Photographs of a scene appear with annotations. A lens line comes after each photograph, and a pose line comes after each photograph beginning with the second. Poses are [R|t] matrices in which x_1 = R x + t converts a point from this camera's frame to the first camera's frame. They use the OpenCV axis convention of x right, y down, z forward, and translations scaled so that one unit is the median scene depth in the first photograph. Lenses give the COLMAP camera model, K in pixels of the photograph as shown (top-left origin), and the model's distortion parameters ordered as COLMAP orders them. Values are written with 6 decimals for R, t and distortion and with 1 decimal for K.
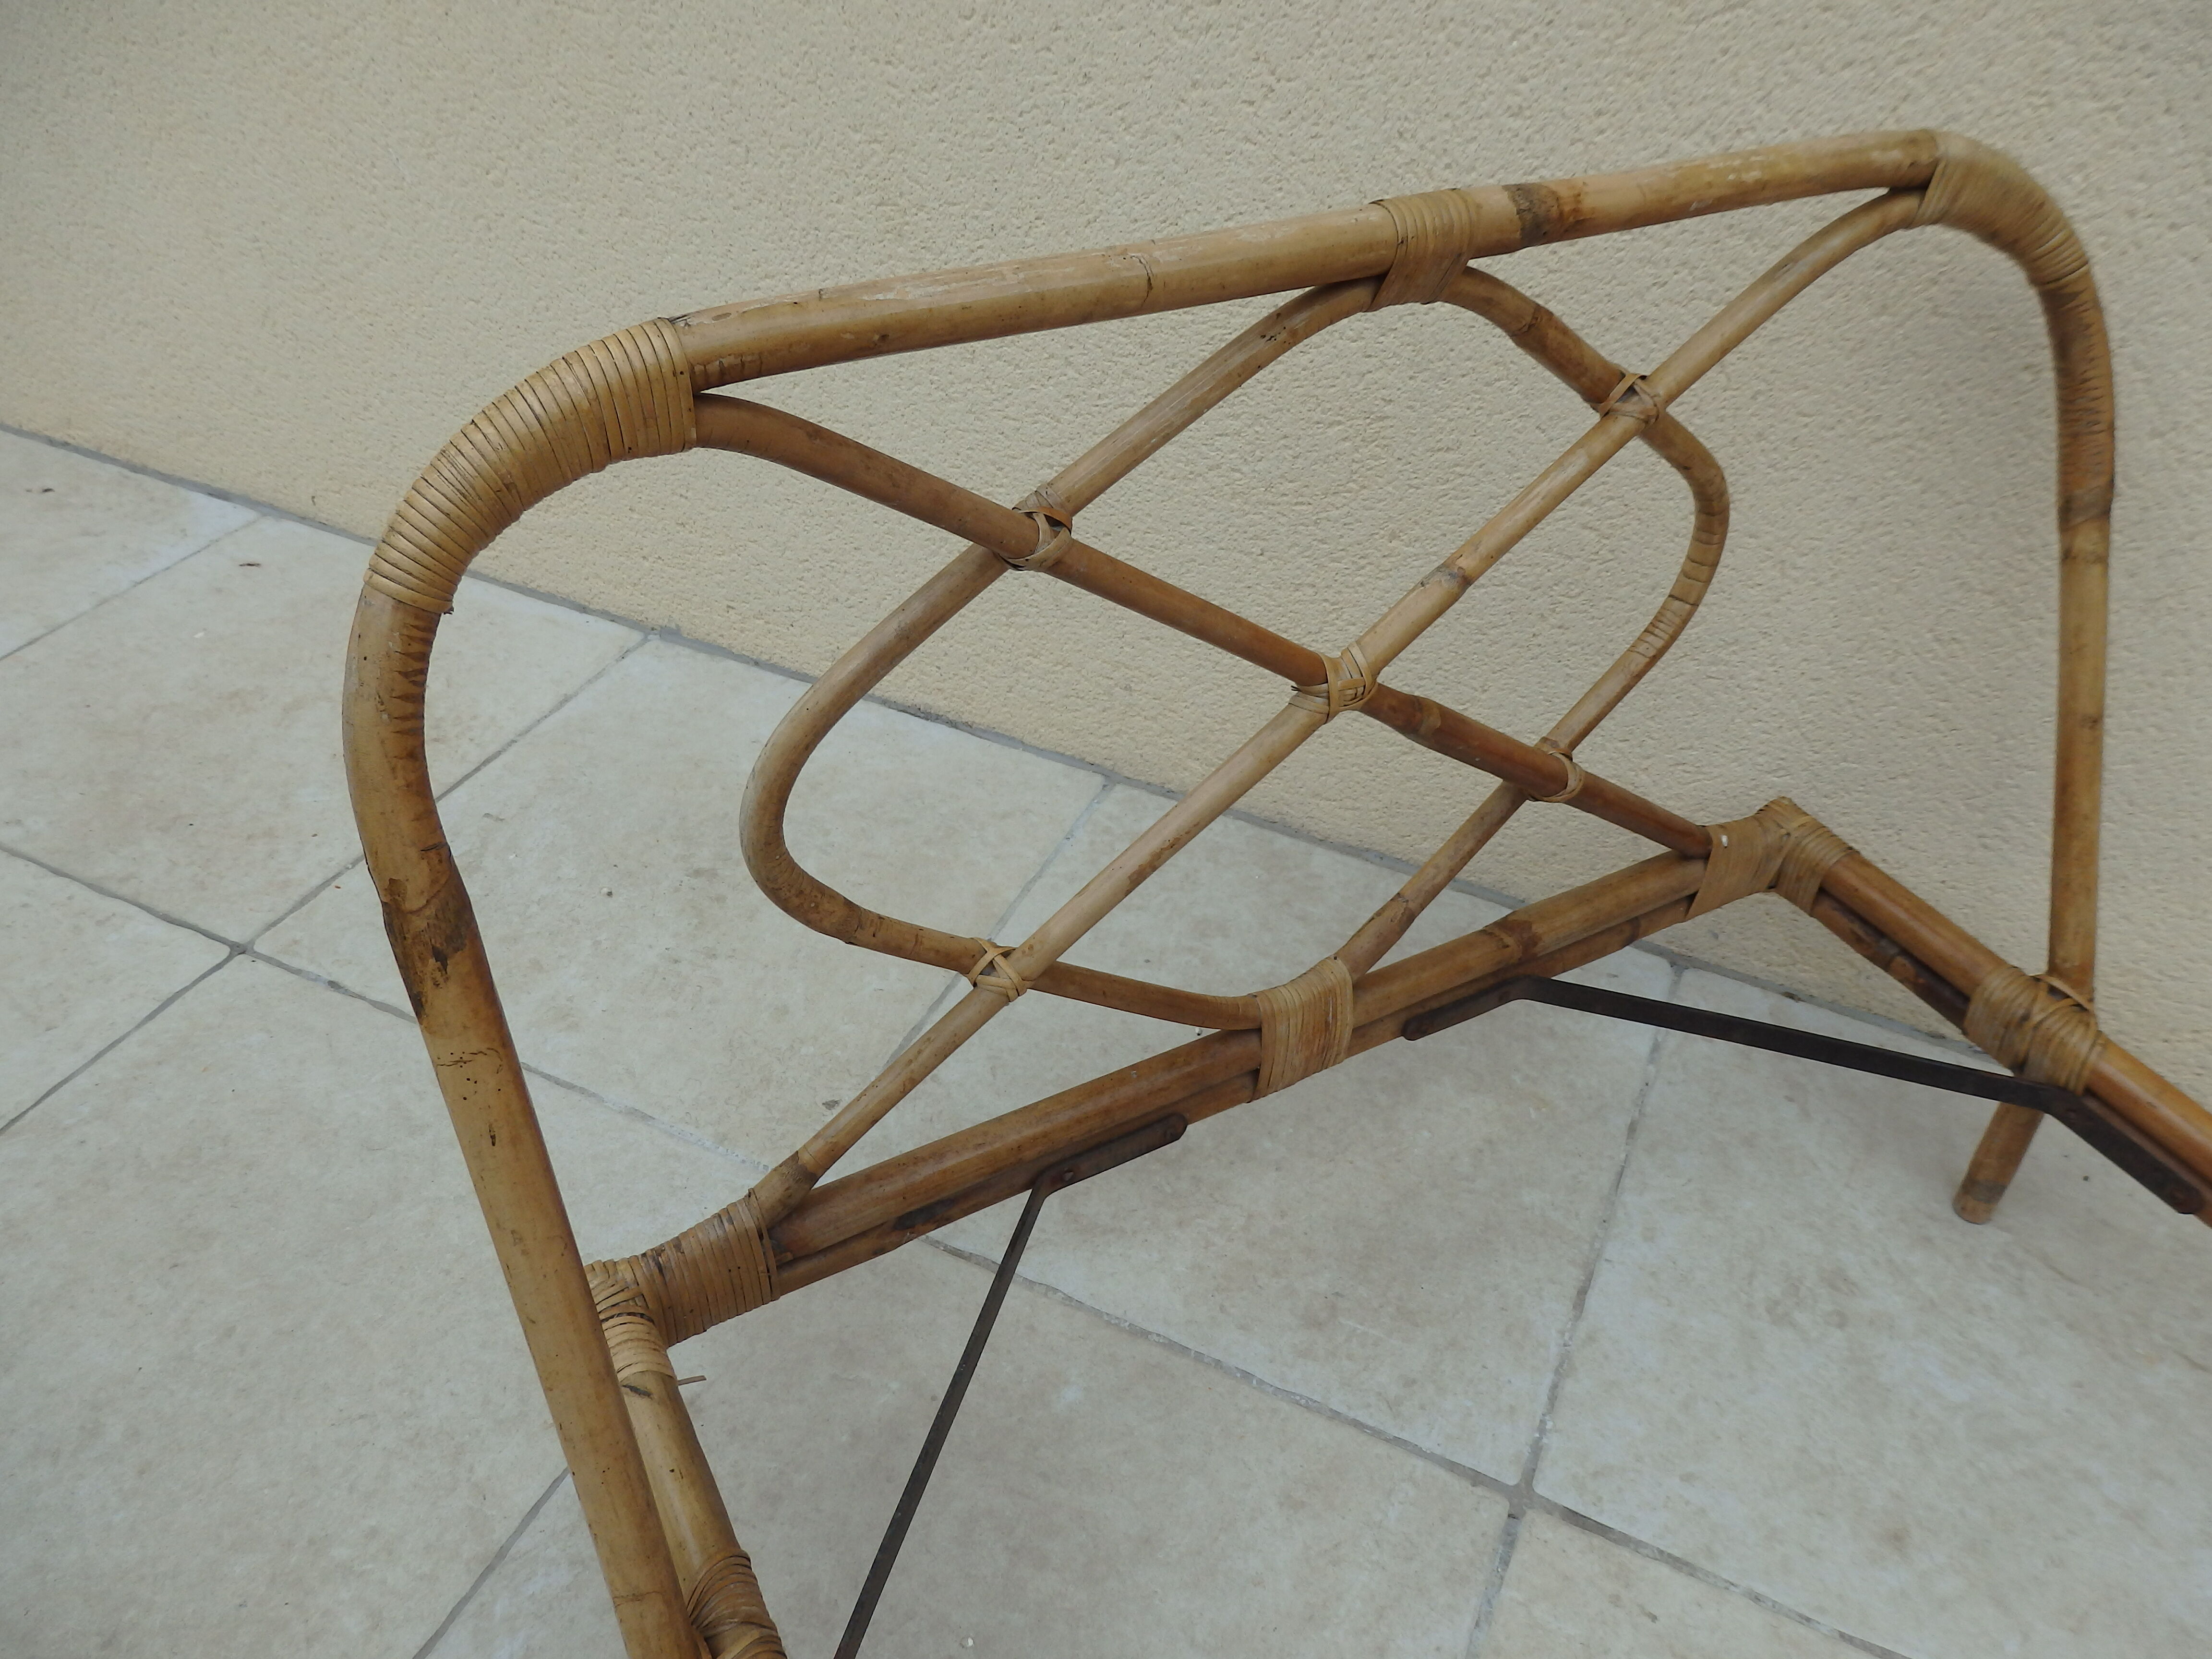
lens RADIAL K [[1615.5, 0, 1099.1], [0, 1615.5, 835.1], [0, 0, 1]] dist [-0.028519, 0.034442]
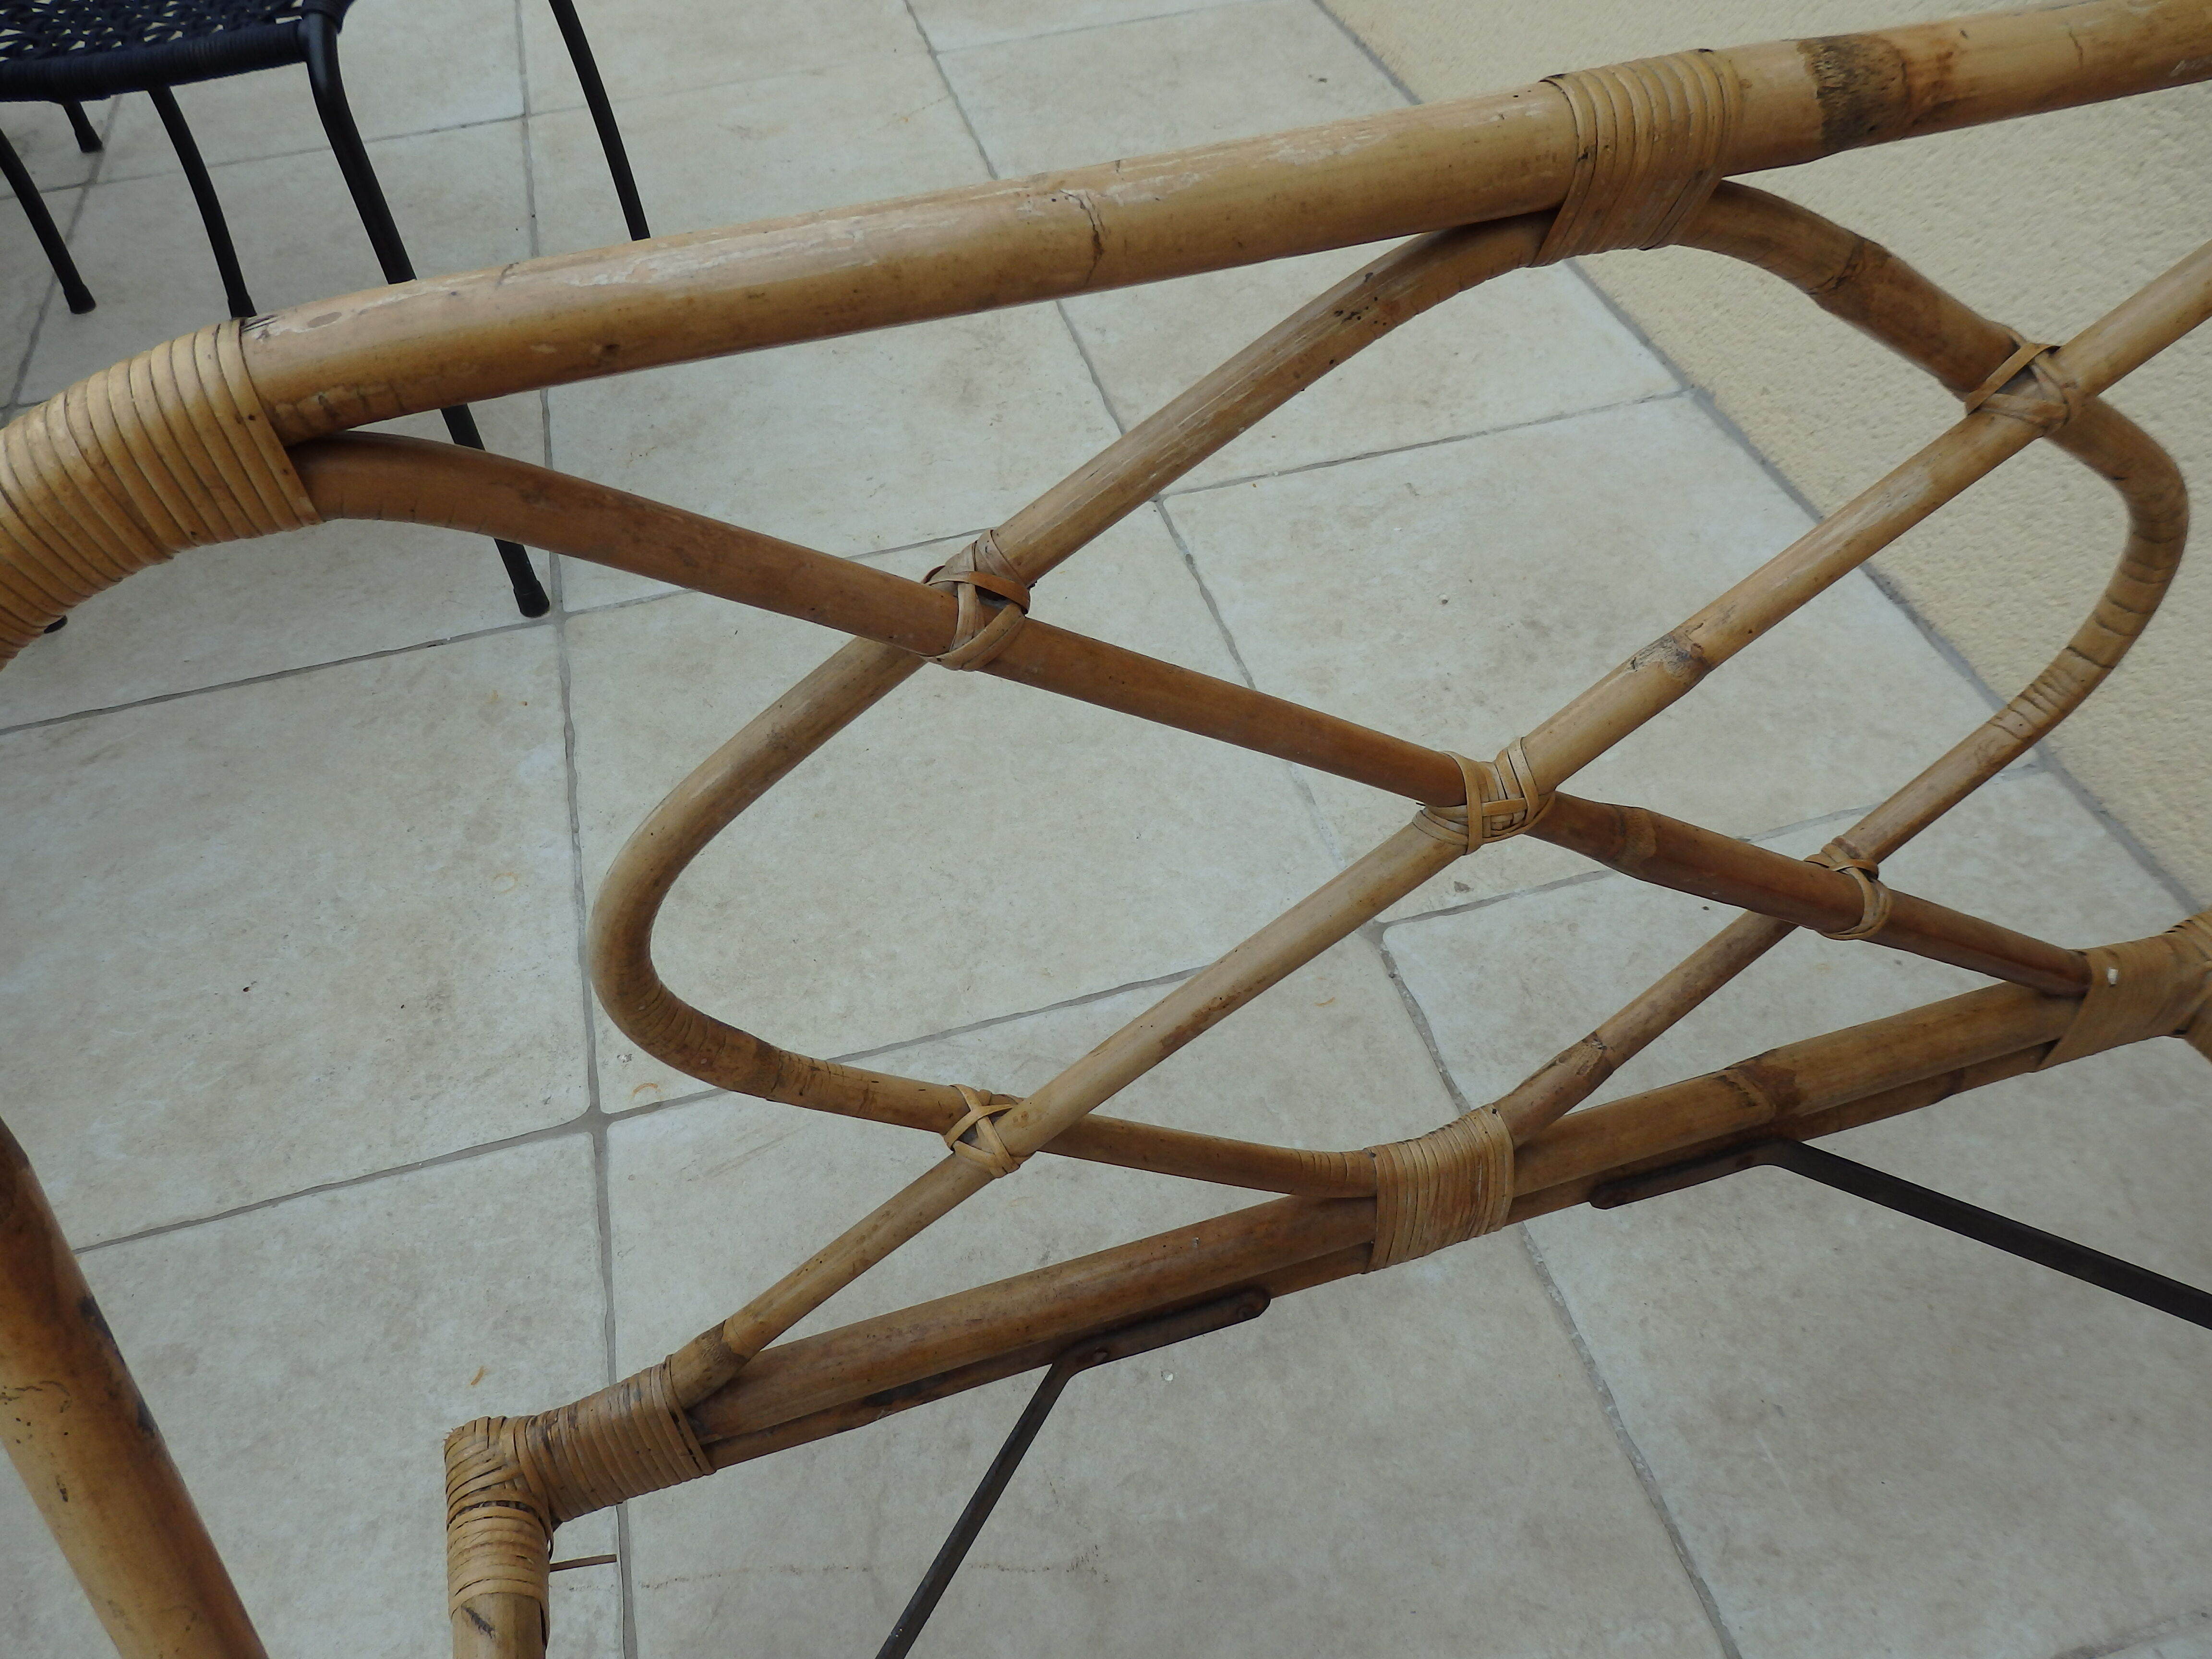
lens RADIAL K [[1615.5, 0, 1099.1], [0, 1615.5, 835.1], [0, 0, 1]] dist [-0.028519, 0.034442]
pose [[0.973086, 0.097766, -0.208676, 0.132905], [-0.070150, 0.988239, 0.135877, -0.160119], [0.219506, -0.117582, 0.968500, 0.313542]]
